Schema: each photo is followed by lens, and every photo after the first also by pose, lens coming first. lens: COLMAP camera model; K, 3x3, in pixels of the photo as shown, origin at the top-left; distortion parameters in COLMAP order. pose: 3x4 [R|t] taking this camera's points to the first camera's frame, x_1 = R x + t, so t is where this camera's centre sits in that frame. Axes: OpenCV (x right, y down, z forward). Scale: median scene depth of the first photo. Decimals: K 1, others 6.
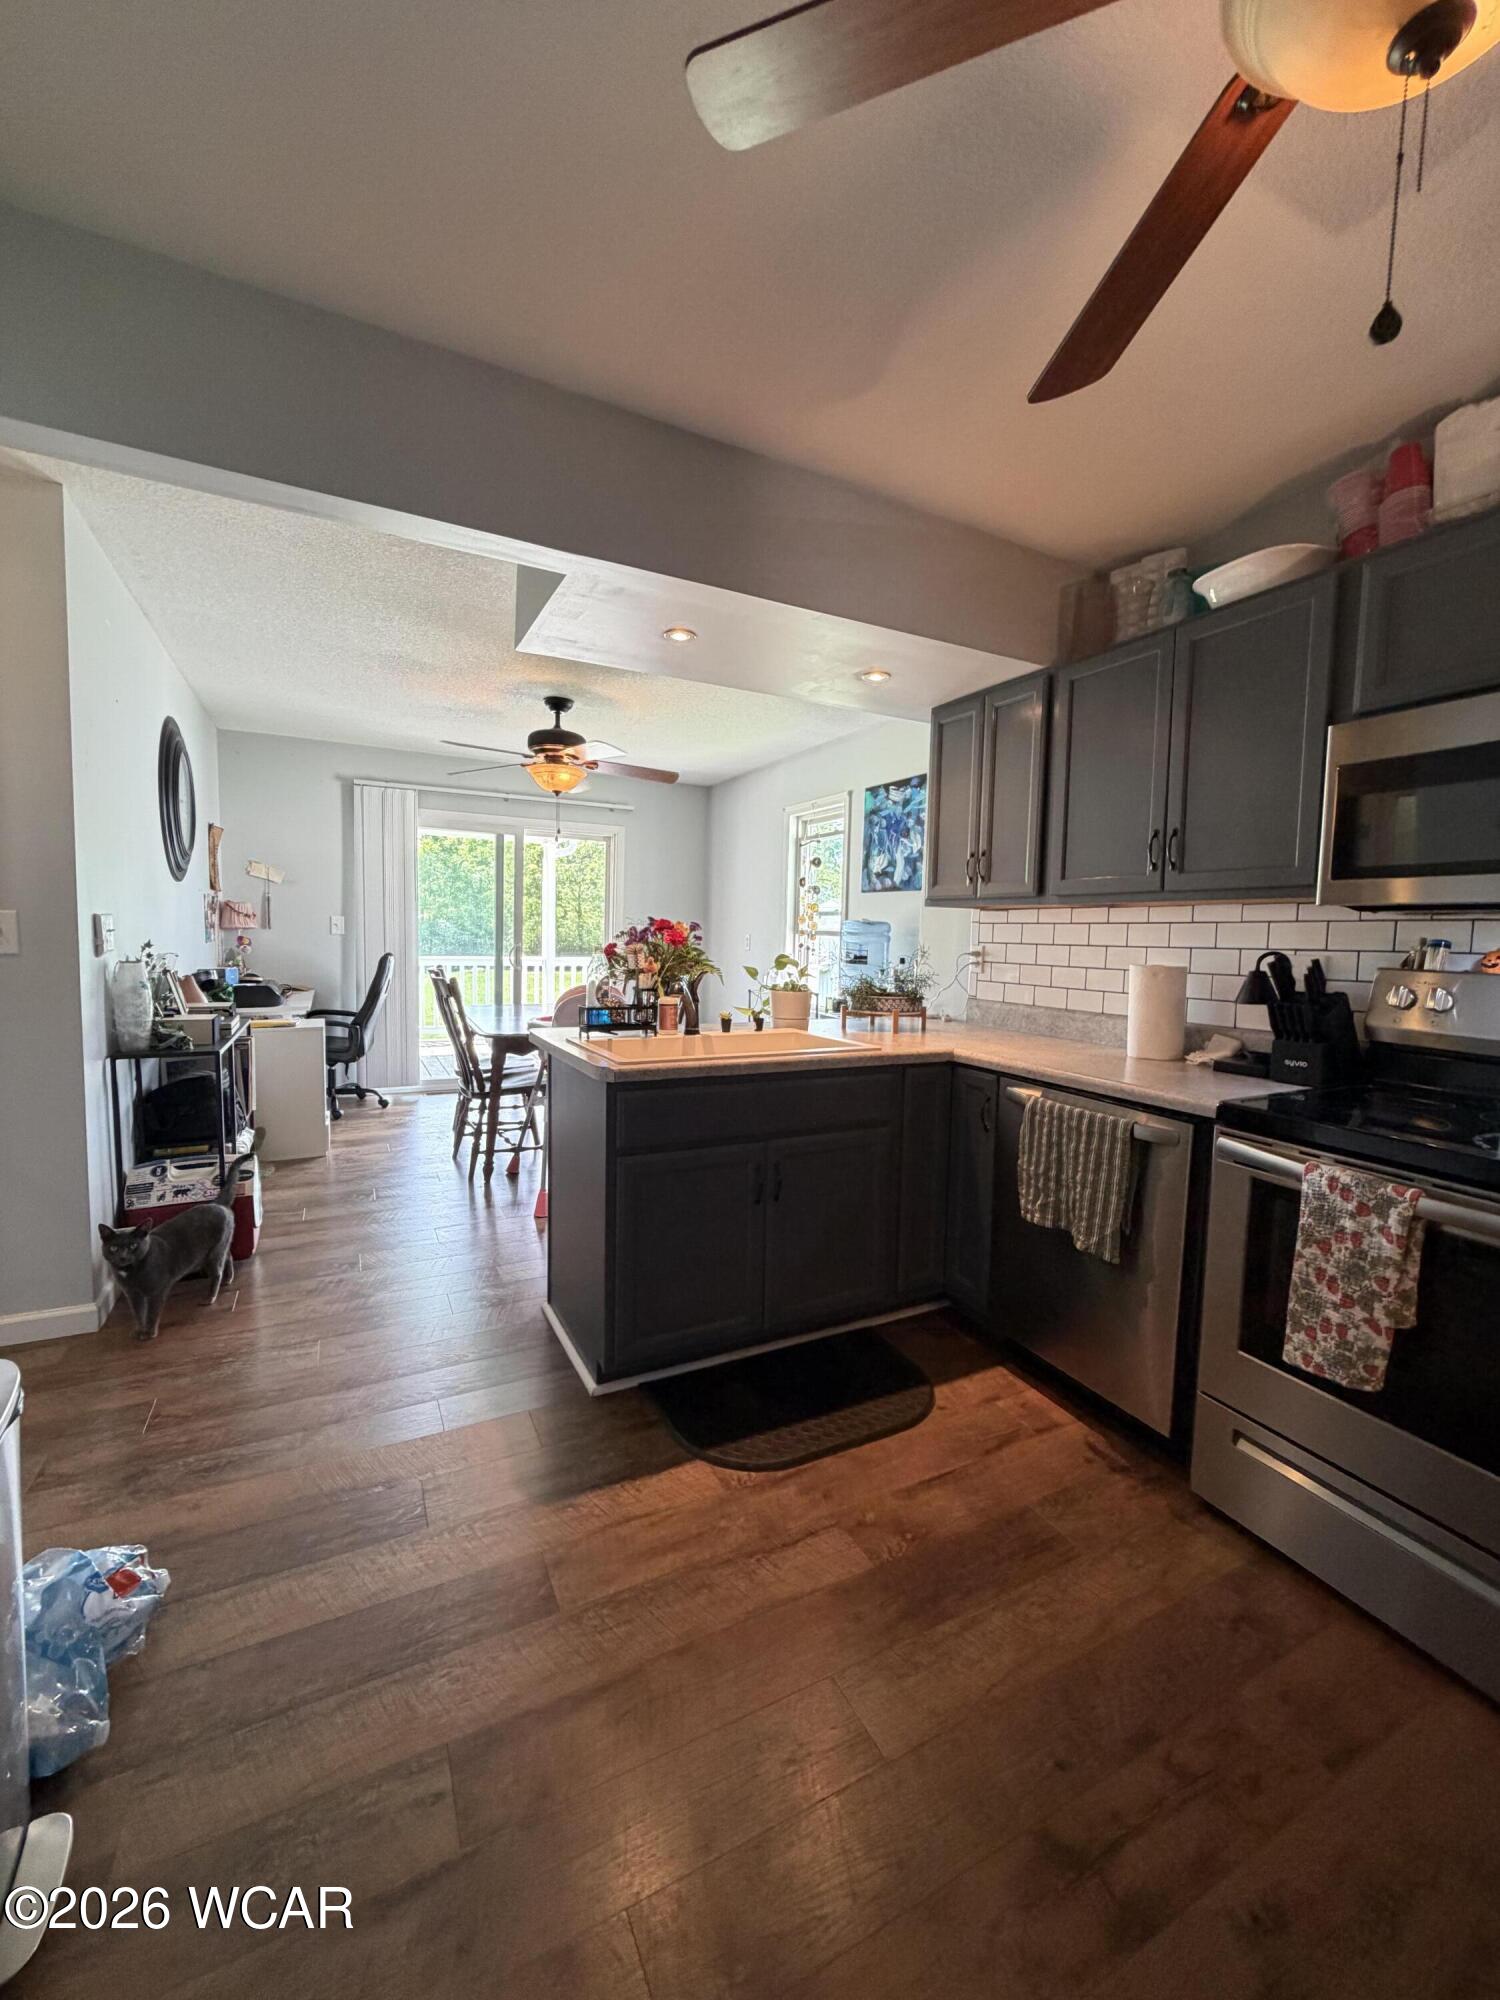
lens RADIAL K [[797.0, 0, 752.2], [0, 797.0, 995.0], [0, 0, 1]] dist [-0.000367, -0.000158]
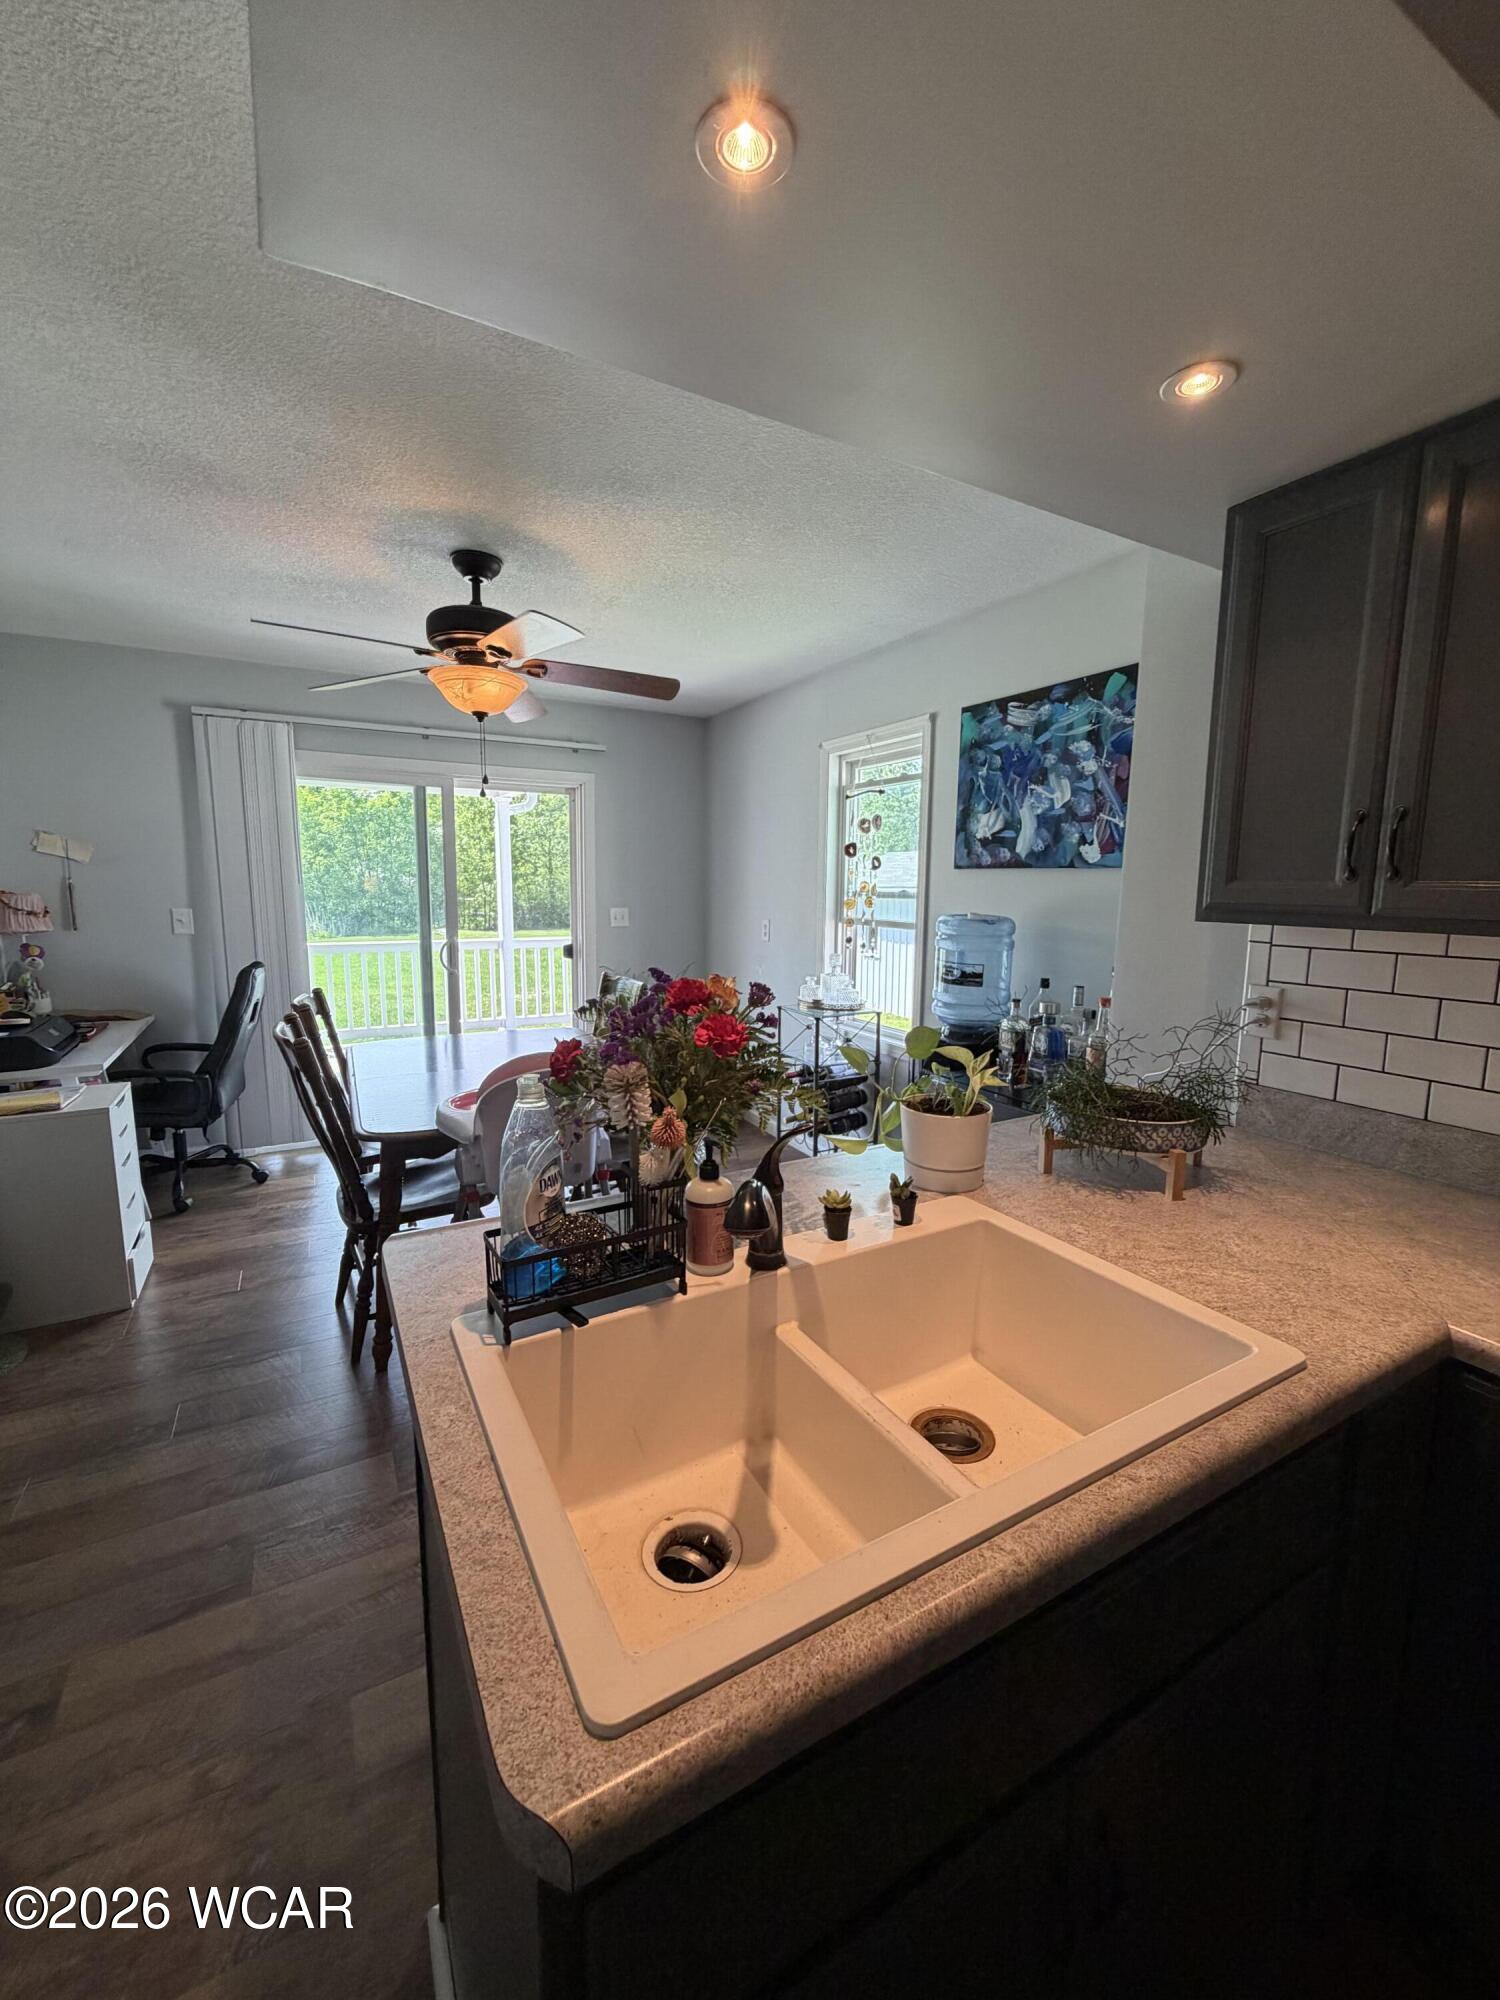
lens RADIAL K [[797.0, 0, 751.9], [0, 797.0, 992.8], [0, 0, 1]] dist [-0.000367, -0.000158]
pose [[0.999426, -0.019176, 0.027919, -0.054726], [0.017525, 0.998149, 0.058242, -0.070013], [-0.028985, -0.057719, 0.997912, 0.352149]]
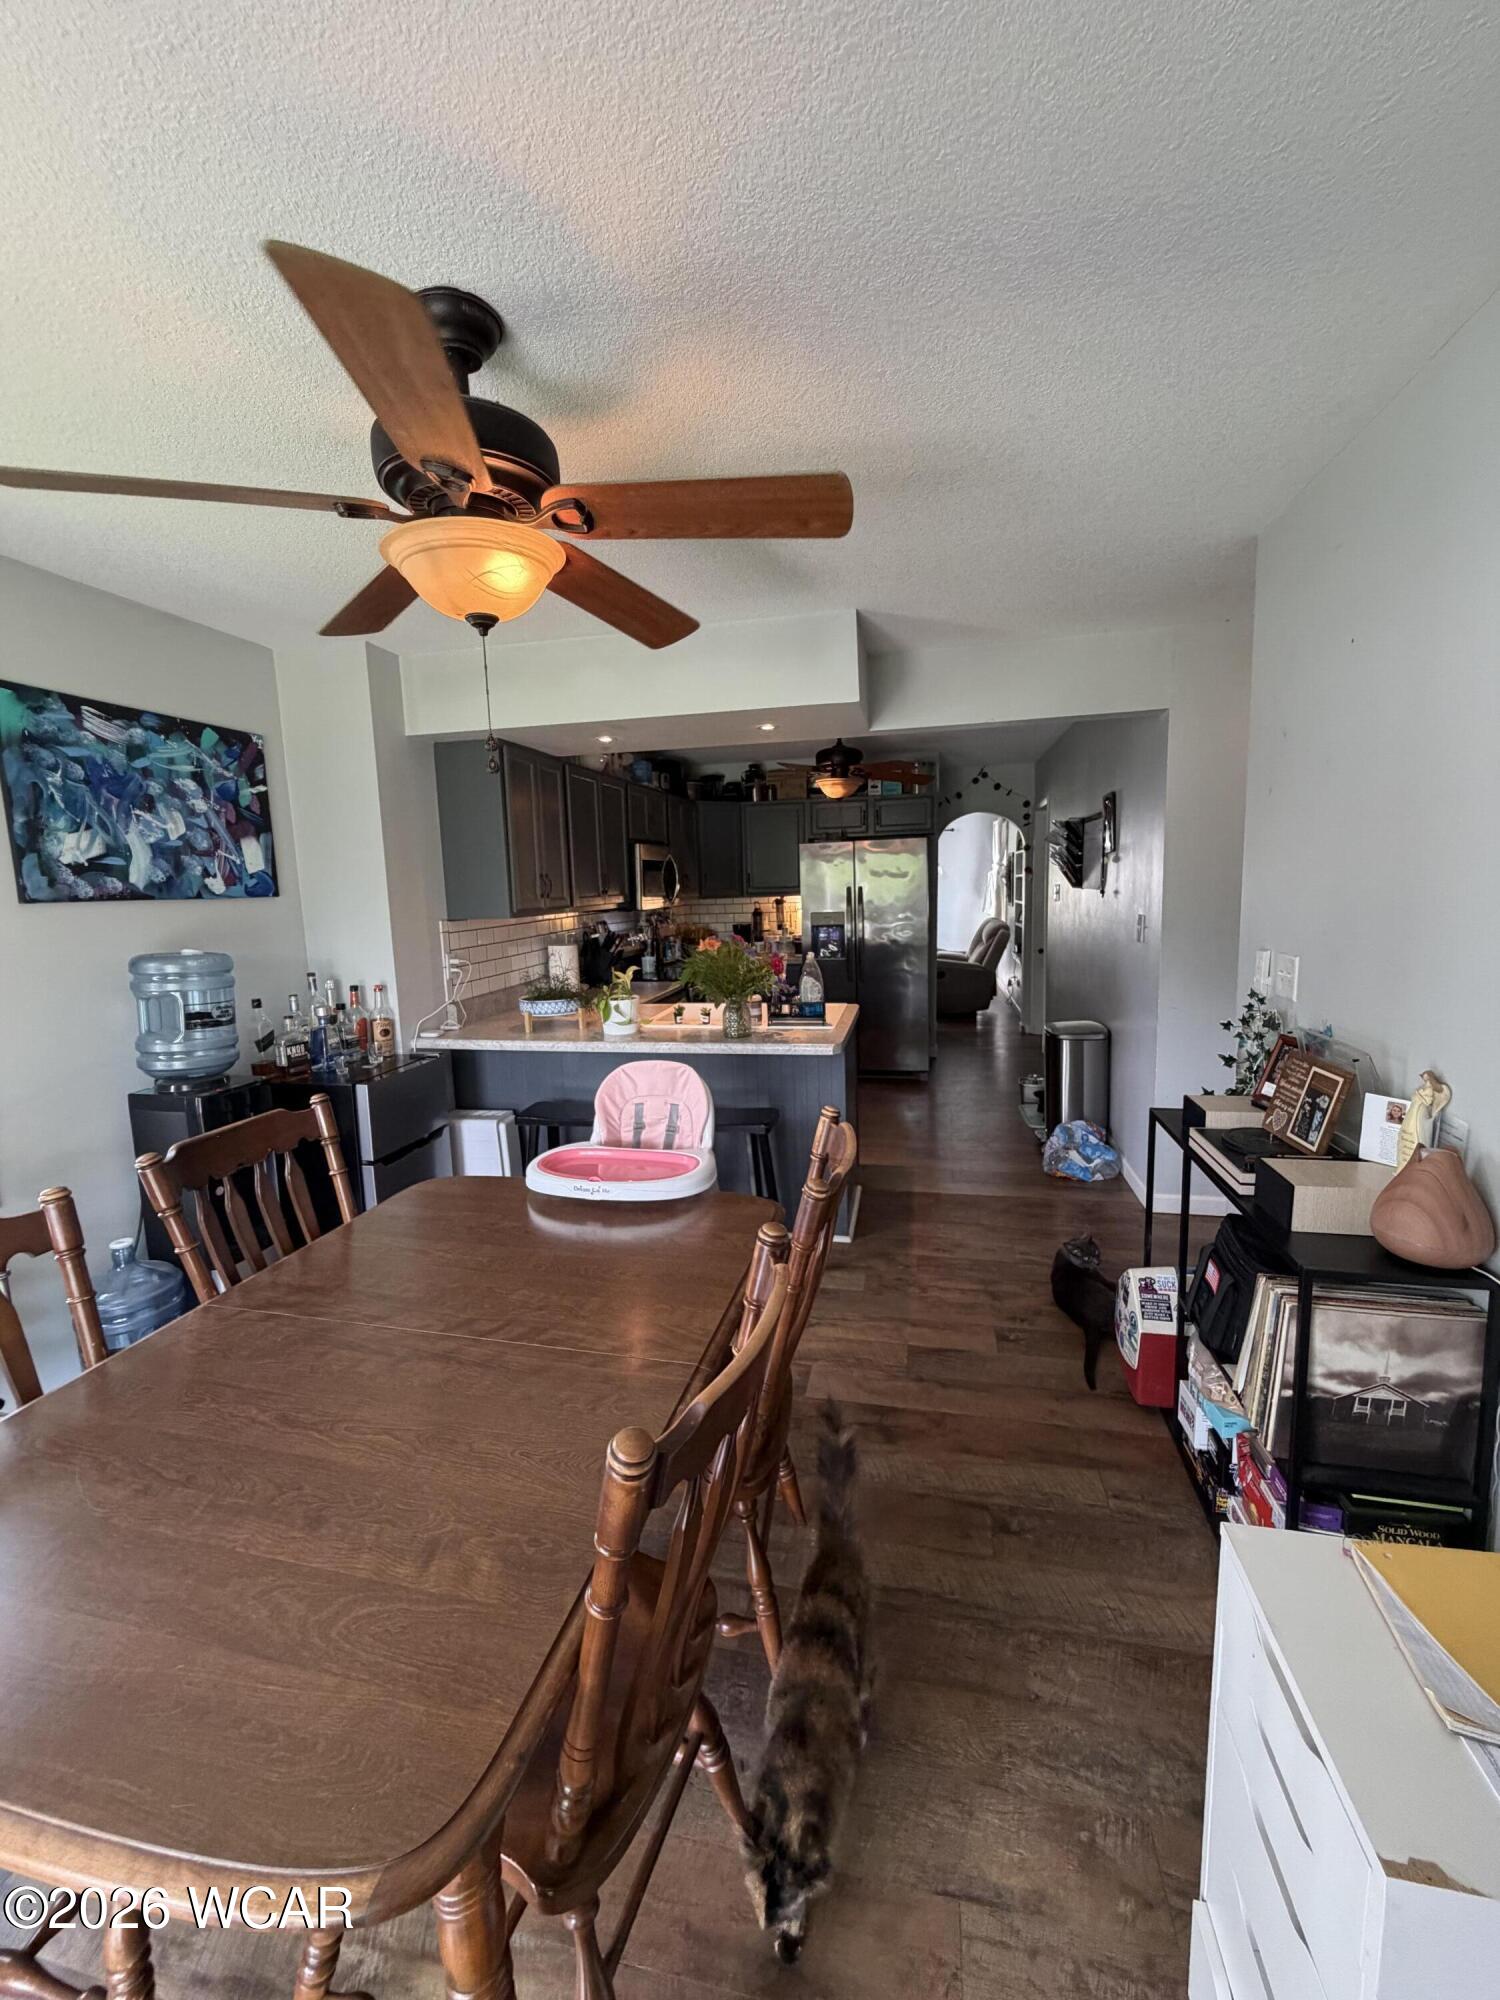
lens RADIAL K [[797.0, 0, 754.8], [0, 797.0, 992.6], [0, 0, 1]] dist [-0.000367, -0.000158]
pose [[-0.776482, -0.089801, 0.623708, -0.525829], [0.059786, 0.974830, 0.214785, -0.159926], [-0.627297, 0.204065, -0.751569, 1.148693]]
